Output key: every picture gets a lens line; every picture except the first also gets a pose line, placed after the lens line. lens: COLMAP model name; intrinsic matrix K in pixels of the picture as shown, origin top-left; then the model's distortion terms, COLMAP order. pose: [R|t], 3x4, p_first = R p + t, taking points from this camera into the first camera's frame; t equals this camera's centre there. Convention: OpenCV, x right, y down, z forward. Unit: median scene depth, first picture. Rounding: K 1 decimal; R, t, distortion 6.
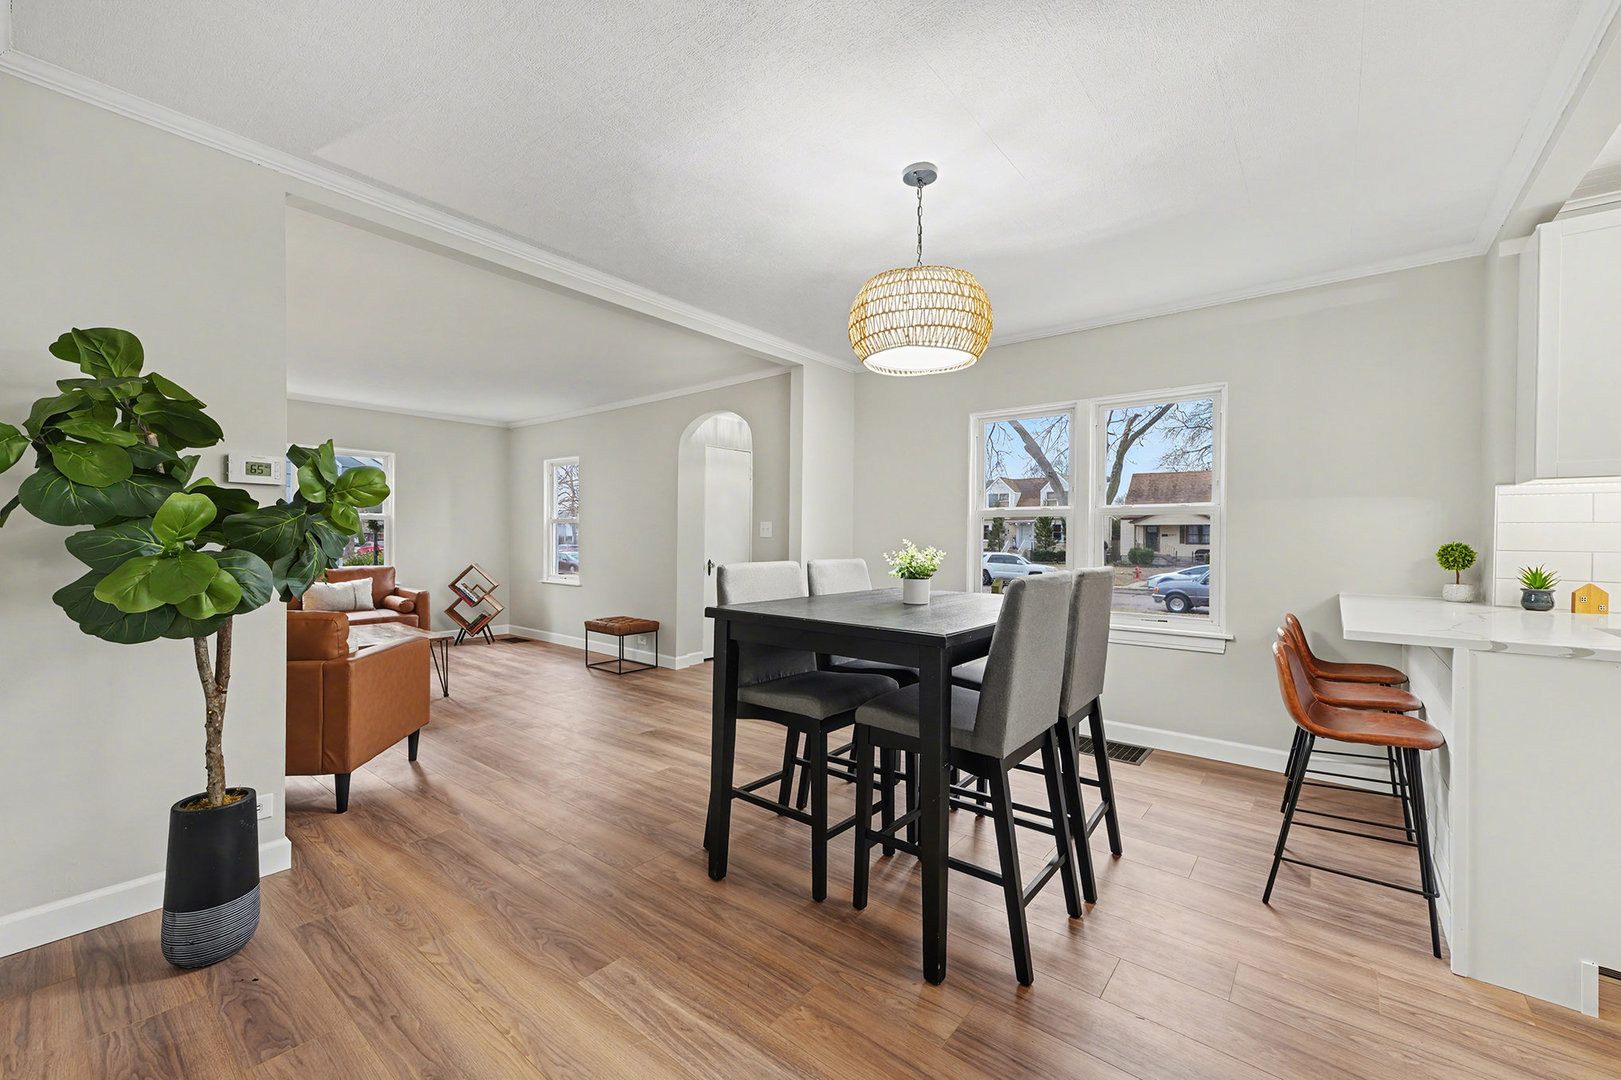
lens RADIAL K [[652.7, 0, 813.8], [0, 652.7, 539.1], [0, 0, 1]] dist [0.000173, -0.000064]
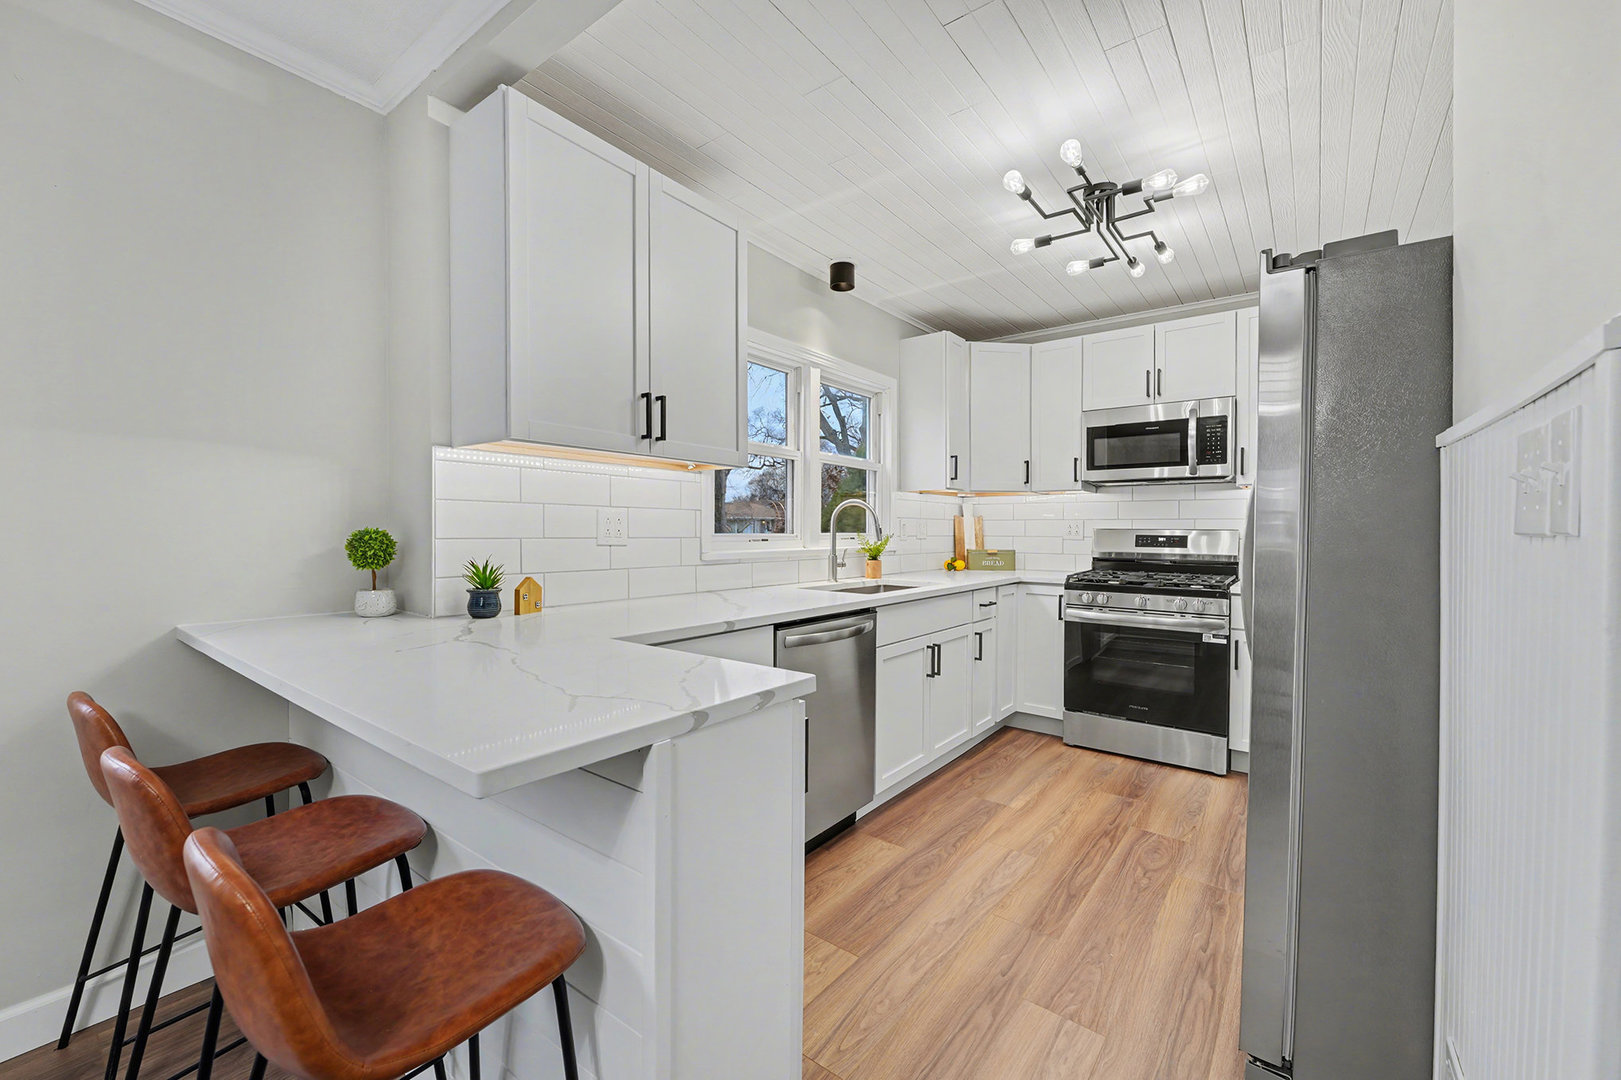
lens RADIAL K [[652.7, 0, 812.3], [0, 652.7, 535.8], [0, 0, 1]] dist [0.000173, -0.000064]
pose [[-0.032014, -0.021160, 0.999263, 0.334355], [-0.001270, 0.999776, 0.021130, -0.000884], [-0.999487, -0.000593, -0.032033, 0.620762]]
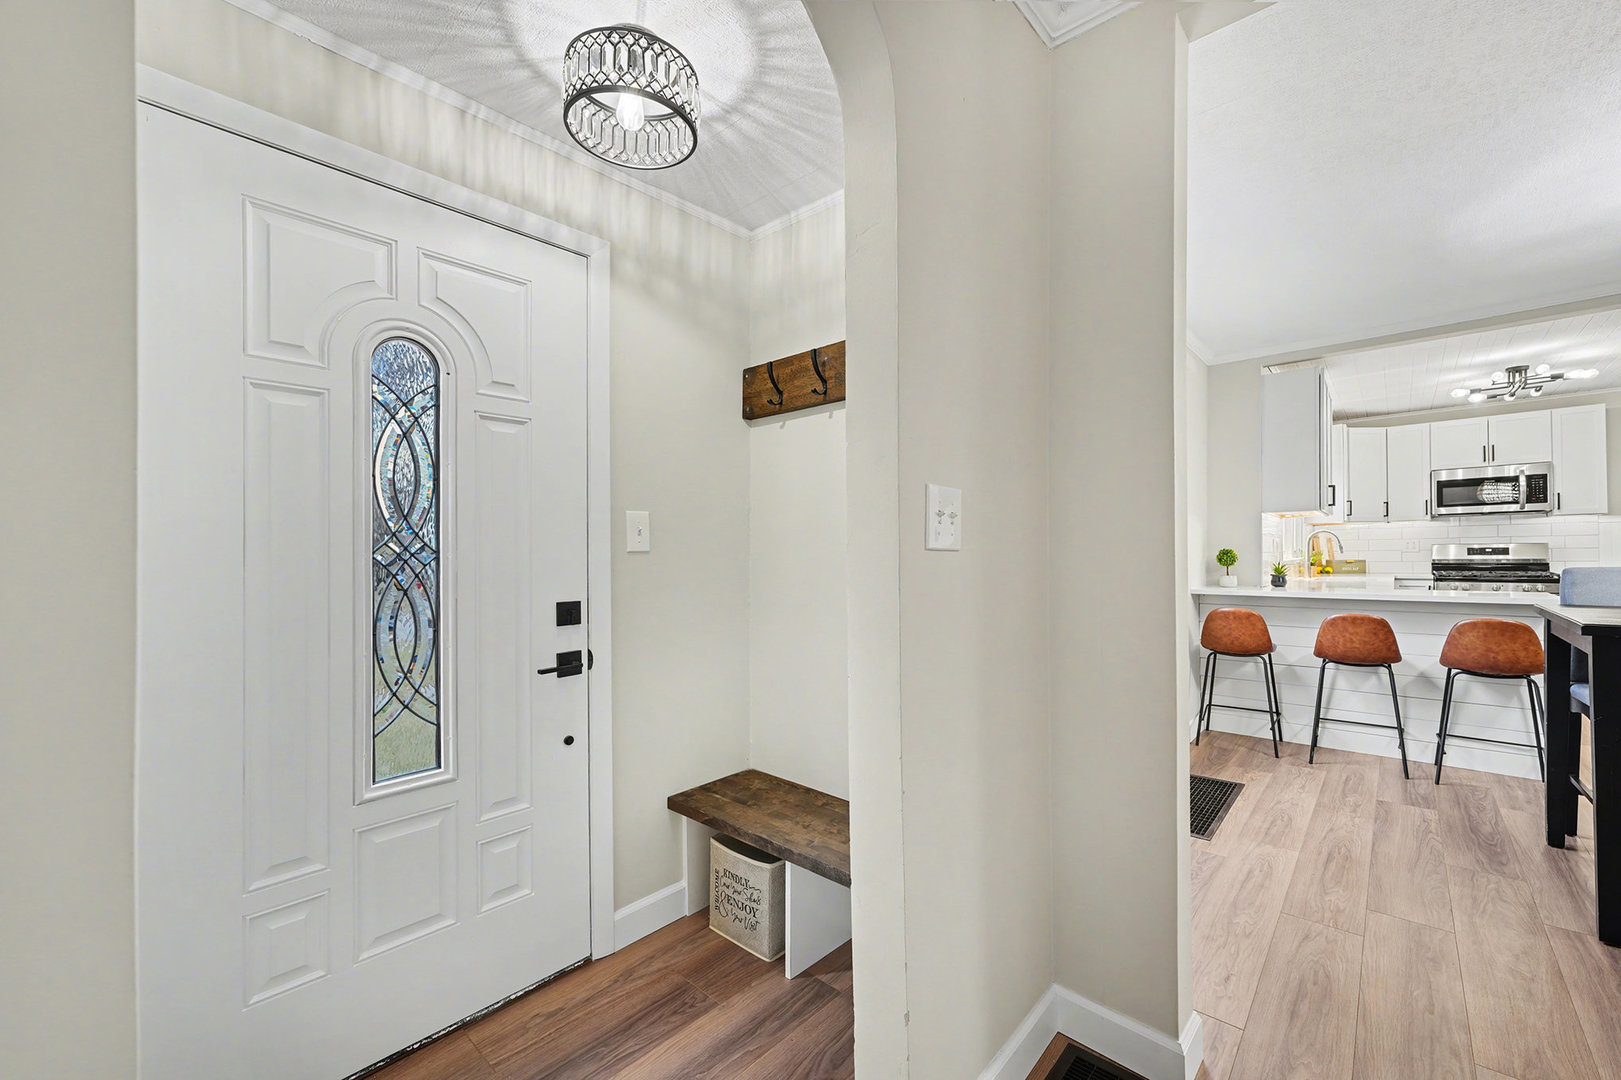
lens RADIAL K [[652.7, 0, 811.7], [0, 652.7, 551.2], [0, 0, 1]] dist [0.000173, -0.000064]
pose [[0.036726, 0.001011, 0.999325, -0.591931], [0.020910, 0.999780, -0.001779, -0.005011], [-0.999107, 0.020962, 0.036696, 2.051010]]
